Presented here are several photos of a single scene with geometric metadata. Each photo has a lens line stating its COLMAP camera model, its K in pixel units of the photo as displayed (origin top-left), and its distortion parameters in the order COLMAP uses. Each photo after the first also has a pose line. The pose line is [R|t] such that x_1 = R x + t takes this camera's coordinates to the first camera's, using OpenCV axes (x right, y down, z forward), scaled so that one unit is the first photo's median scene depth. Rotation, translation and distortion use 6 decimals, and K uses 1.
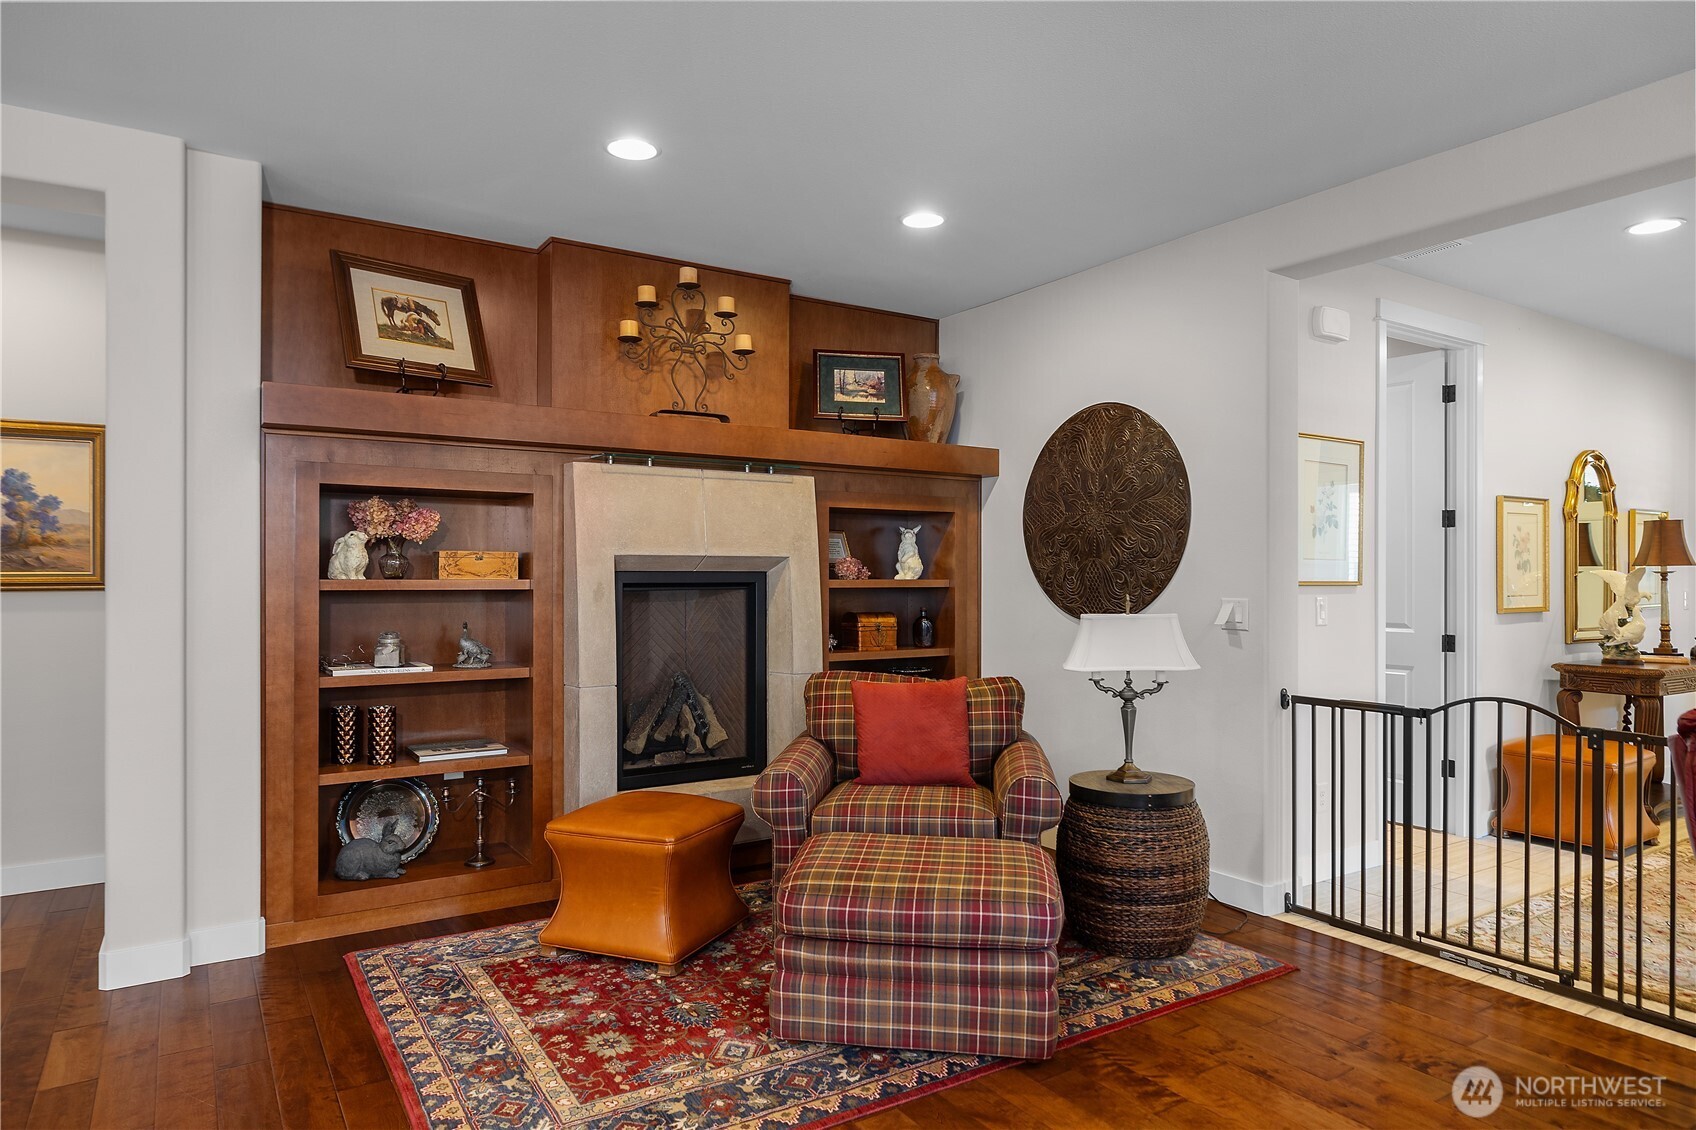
lens RADIAL K [[1016.0, 0, 844.0], [0, 1016.0, 571.9], [0, 0, 1]] dist [-0.005577, 0.001968]
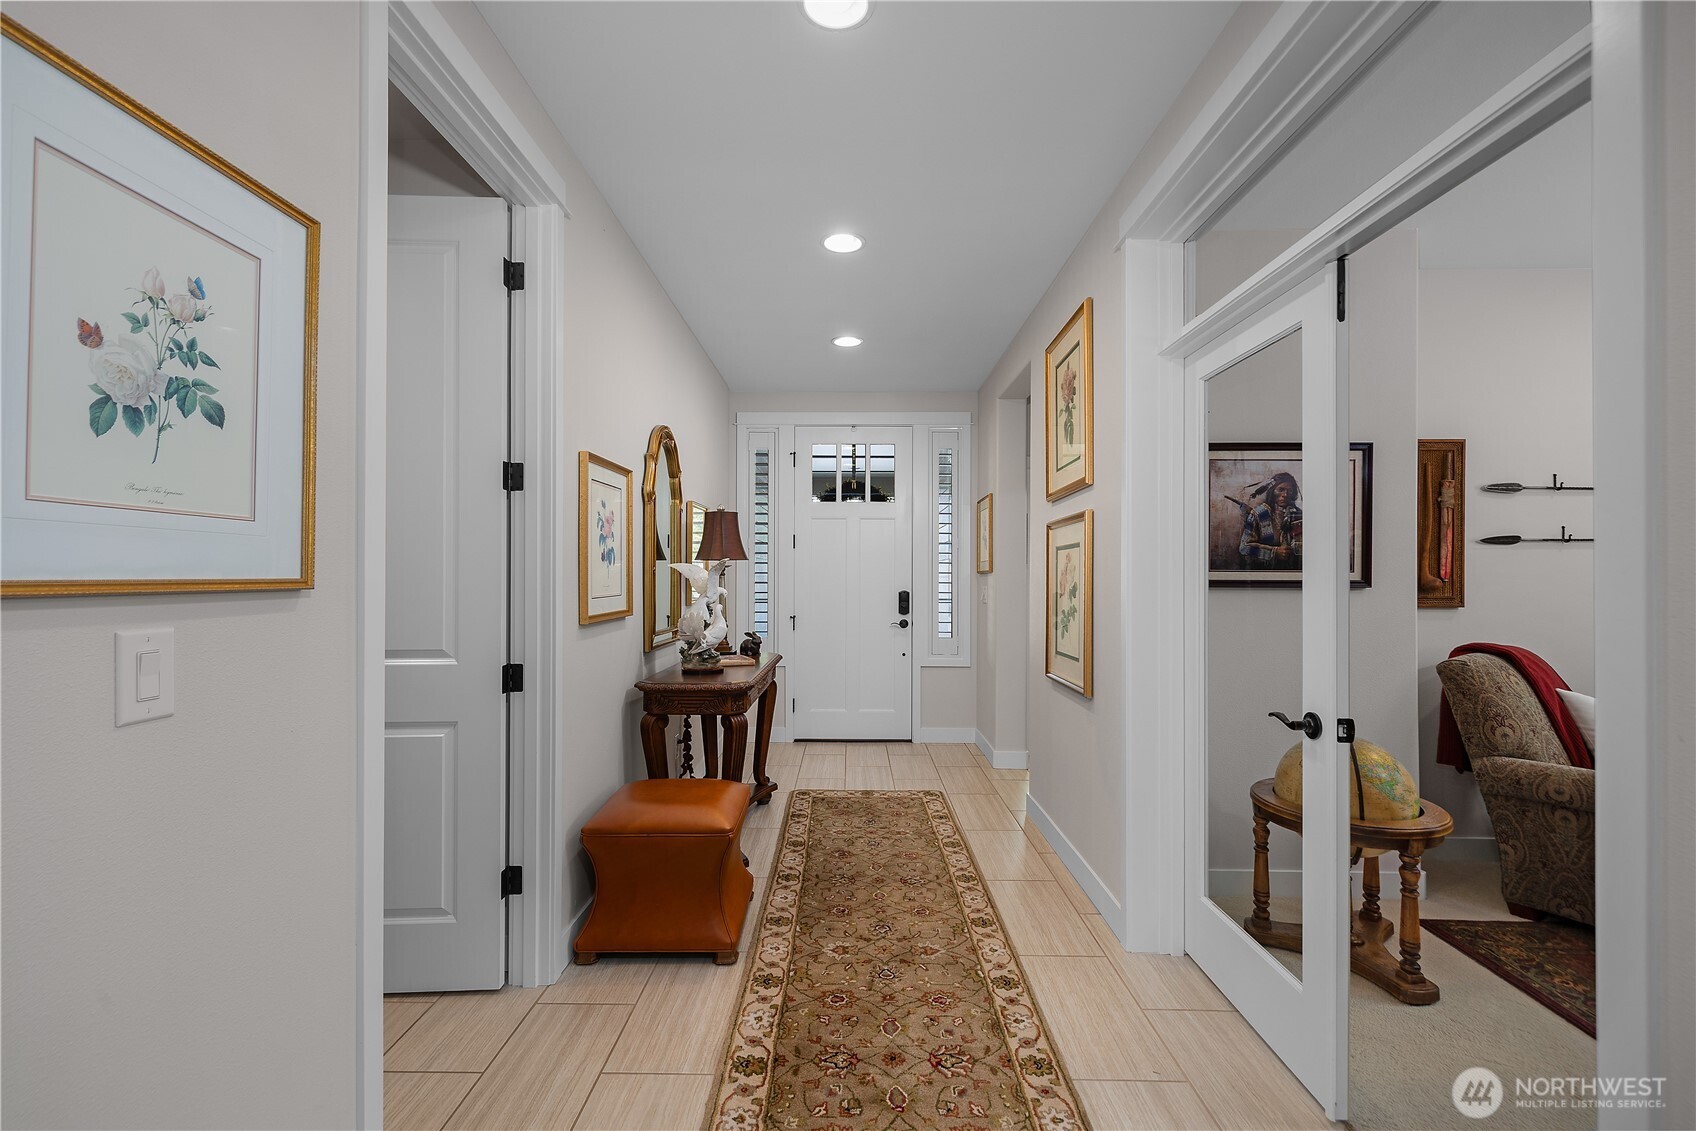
lens RADIAL K [[723.4, 0, 842.6], [0, 723.4, 571.5], [0, 0, 1]] dist [0.002949, 0.000352]
pose [[0.556501, 0.001624, 0.830845, 0.329935], [-0.002034, 0.999998, -0.000592, 0.005304], [-0.830844, -0.001361, 0.556503, 0.567702]]
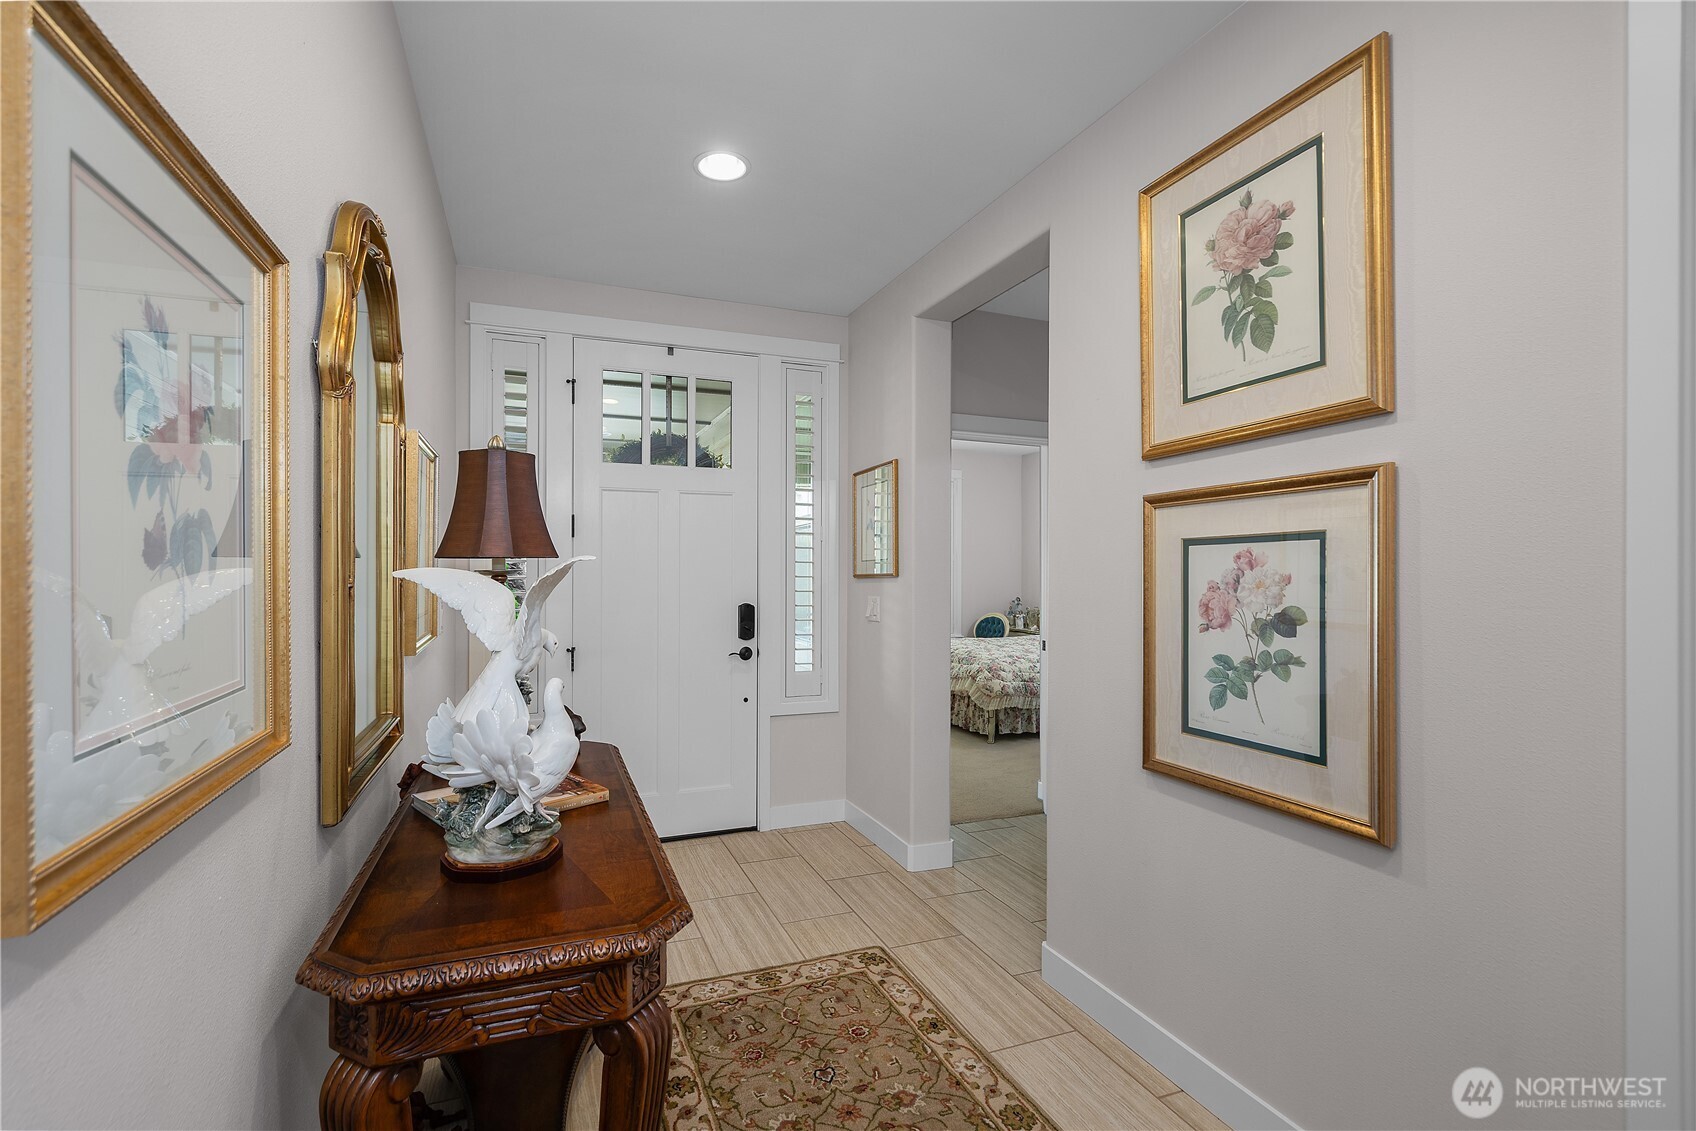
lens RADIAL K [[744.4, 0, 804.1], [0, 744.4, 571.8], [0, 0, 1]] dist [0.001012, 0.000059]
pose [[0.224193, -0.003702, 0.974538, 0.566750], [-0.004703, 0.999977, 0.004881, -0.002027], [-0.974533, -0.005678, 0.224171, 0.863260]]
